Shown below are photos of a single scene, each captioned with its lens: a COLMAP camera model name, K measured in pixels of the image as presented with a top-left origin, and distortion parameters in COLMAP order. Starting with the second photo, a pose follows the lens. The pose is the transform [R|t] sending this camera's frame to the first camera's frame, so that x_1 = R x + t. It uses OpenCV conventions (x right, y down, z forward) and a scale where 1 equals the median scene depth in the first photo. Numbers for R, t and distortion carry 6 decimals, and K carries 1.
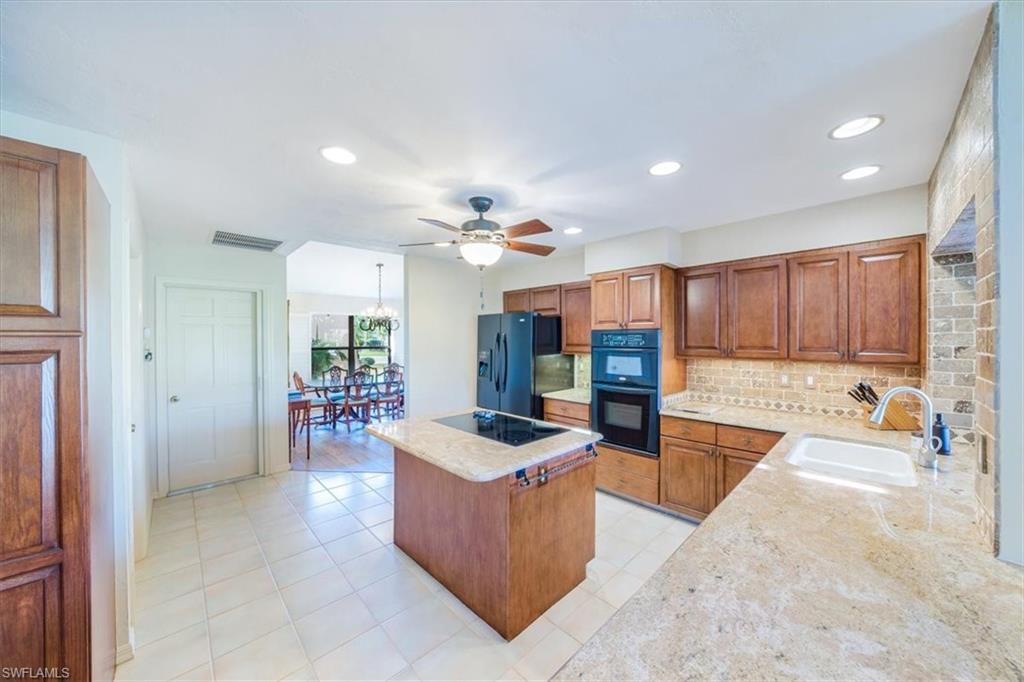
lens RADIAL K [[355.2, 0, 513.1], [0, 355.2, 340.8], [0, 0, 1]] dist [-0.016176, 0.001788]
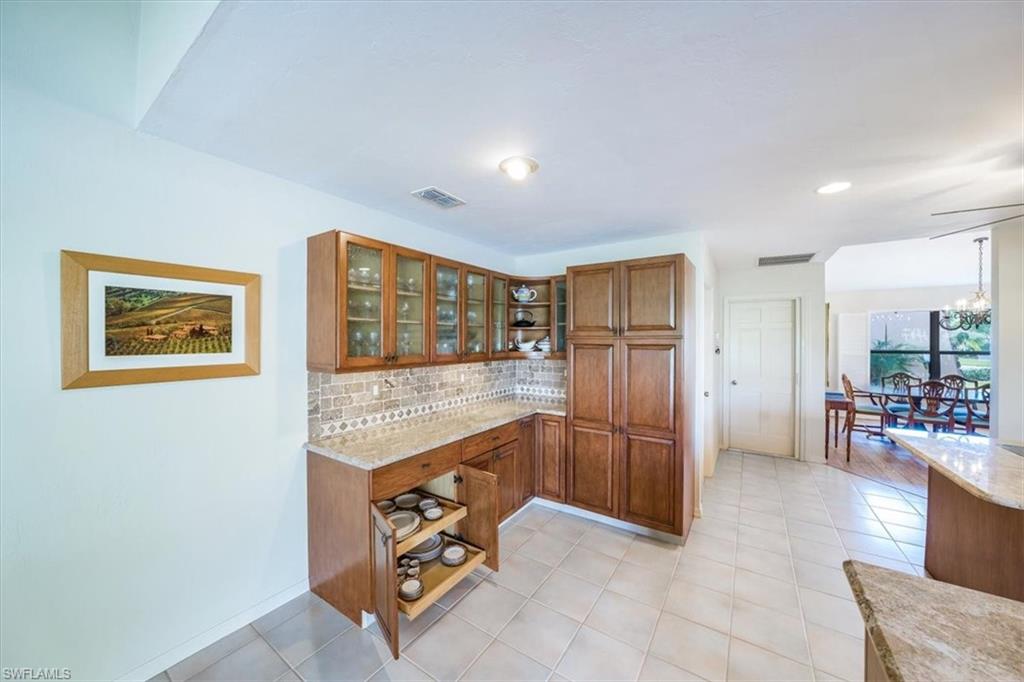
lens RADIAL K [[355.2, 0, 509.6], [0, 355.2, 339.6], [0, 0, 1]] dist [-0.016176, 0.001788]
pose [[0.204284, 0.004588, -0.978901, 0.198521], [-0.010057, 0.999946, 0.002588, -0.000247], [0.978860, 0.009316, 0.204319, -0.144101]]
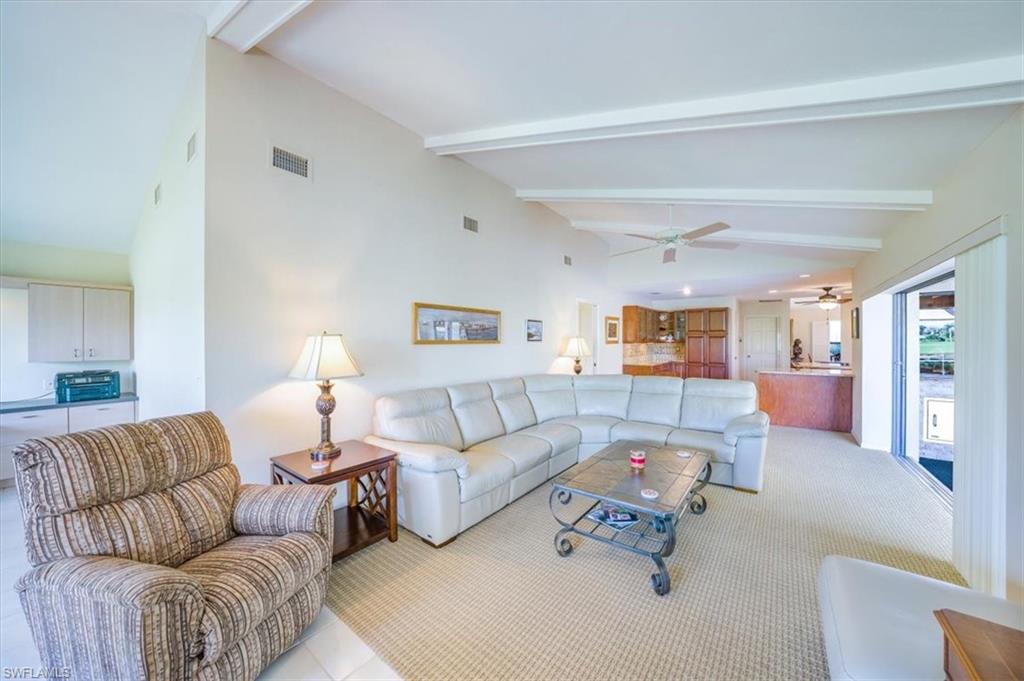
lens RADIAL K [[355.2, 0, 510.4], [0, 355.2, 341.2], [0, 0, 1]] dist [-0.016176, 0.001788]
pose [[0.153668, 0.002095, -0.988120, 1.434187], [-0.005881, 0.999982, 0.001206, 0.041594], [0.988105, 0.005626, 0.153677, -1.243261]]
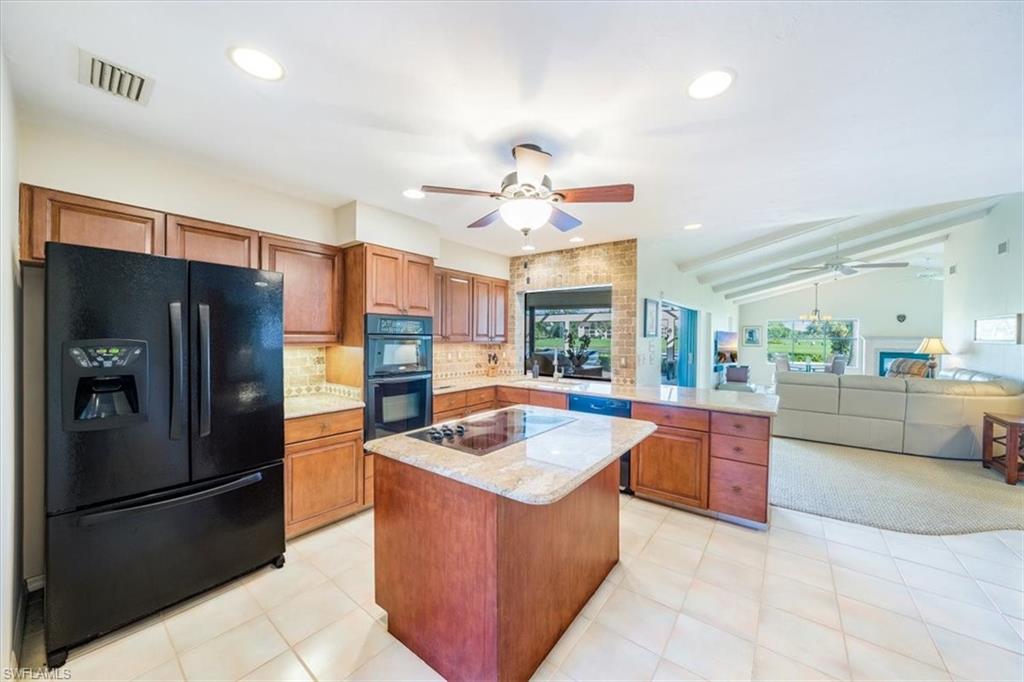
lens RADIAL K [[355.2, 0, 515.1], [0, 355.2, 338.7], [0, 0, 1]] dist [-0.016176, 0.001788]
pose [[-0.142757, -0.004090, 0.989749, -0.714895], [-0.001146, 0.999991, 0.003967, 0.027823], [-0.989757, -0.000568, -0.142761, 0.909181]]
